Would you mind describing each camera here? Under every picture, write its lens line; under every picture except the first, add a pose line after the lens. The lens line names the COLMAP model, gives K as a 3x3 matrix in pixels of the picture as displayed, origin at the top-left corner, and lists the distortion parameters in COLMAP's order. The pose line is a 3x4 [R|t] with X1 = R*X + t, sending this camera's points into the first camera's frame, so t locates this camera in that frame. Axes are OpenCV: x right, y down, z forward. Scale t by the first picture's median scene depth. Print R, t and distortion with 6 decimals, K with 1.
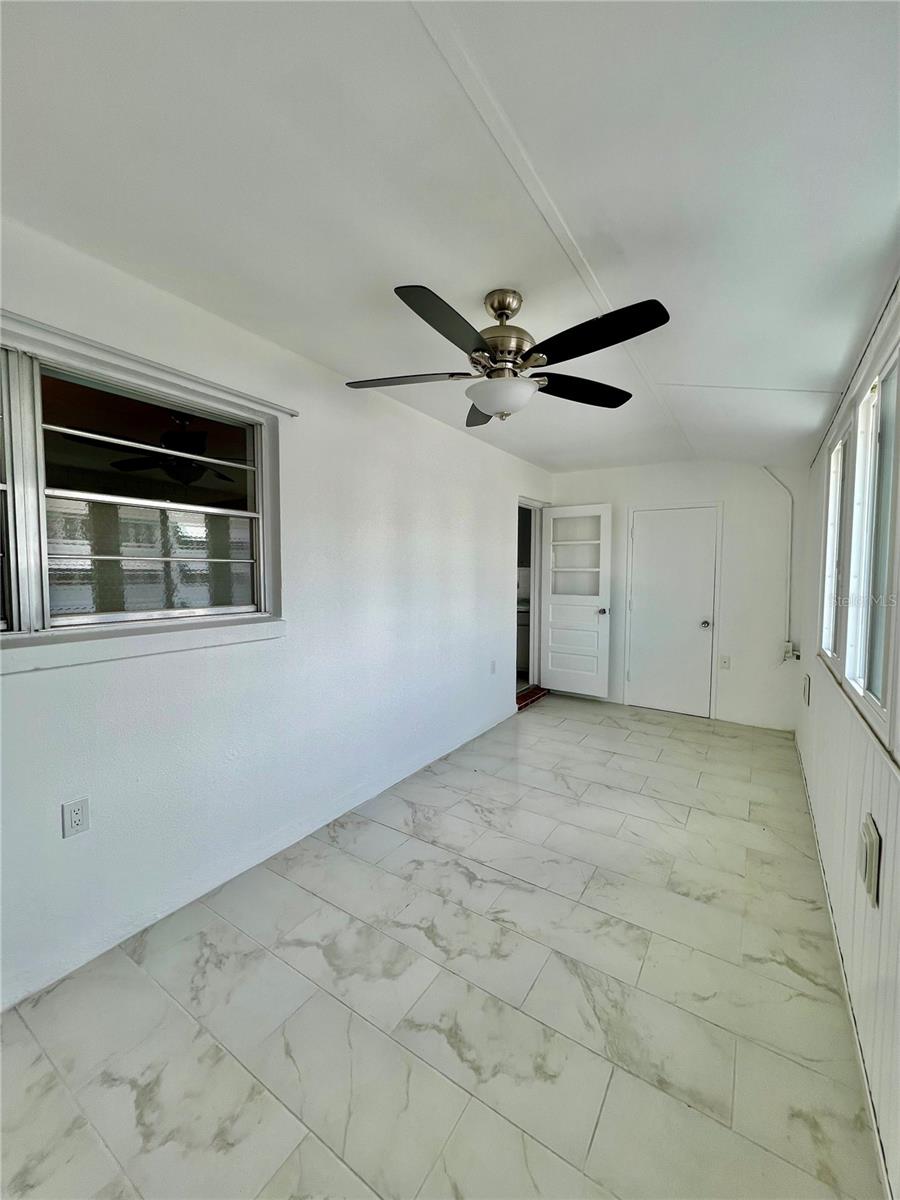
lens RADIAL K [[478.4, 0, 451.8], [0, 478.4, 596.8], [0, 0, 1]] dist [0.001891, -0.000524]
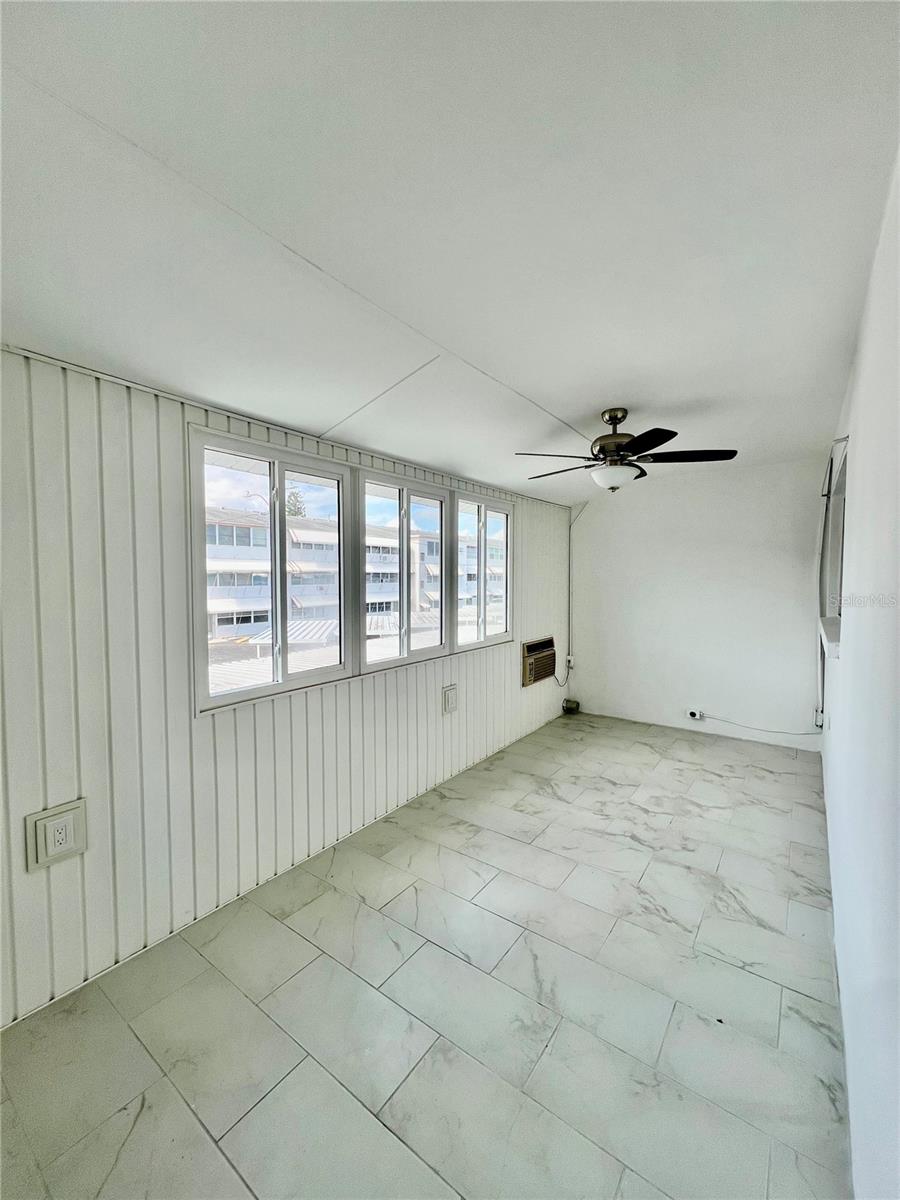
lens RADIAL K [[478.4, 0, 450.9], [0, 478.4, 598.4], [0, 0, 1]] dist [0.001891, -0.000524]
pose [[-0.997857, -0.008726, 0.064849, 0.454846], [-0.002040, 0.994735, 0.102465, -0.169131], [-0.065401, 0.102113, -0.992621, 2.259560]]
